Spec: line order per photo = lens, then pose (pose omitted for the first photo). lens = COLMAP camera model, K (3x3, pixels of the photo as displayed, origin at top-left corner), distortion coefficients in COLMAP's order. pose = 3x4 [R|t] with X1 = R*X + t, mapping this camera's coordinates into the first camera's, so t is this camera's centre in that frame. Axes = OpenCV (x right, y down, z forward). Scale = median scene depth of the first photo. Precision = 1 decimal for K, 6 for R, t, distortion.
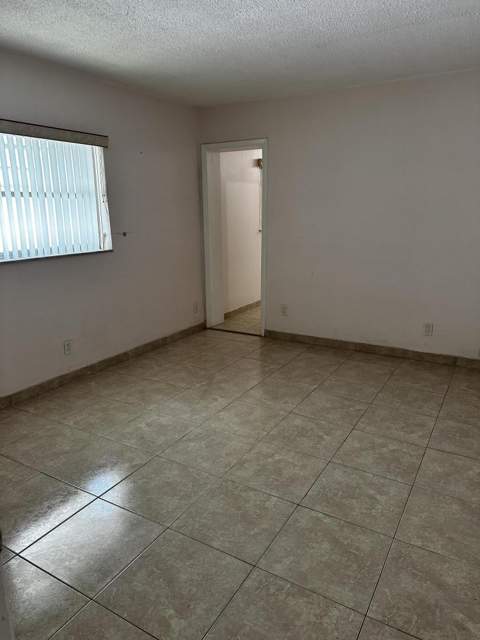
lens RADIAL K [[454.2, 0, 235.4], [0, 454.2, 319.4], [0, 0, 1]] dist [0.002204, -0.000389]
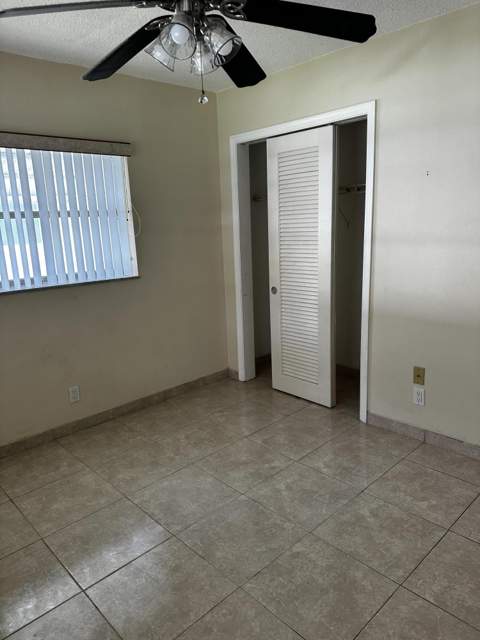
lens RADIAL K [[454.2, 0, 245.1], [0, 454.2, 320.3], [0, 0, 1]] dist [0.002204, -0.000389]
pose [[0.964560, 0.029746, -0.262180, 0.148210], [-0.036585, 0.999105, -0.021242, -0.059553], [0.261314, 0.030081, 0.964785, 0.233005]]
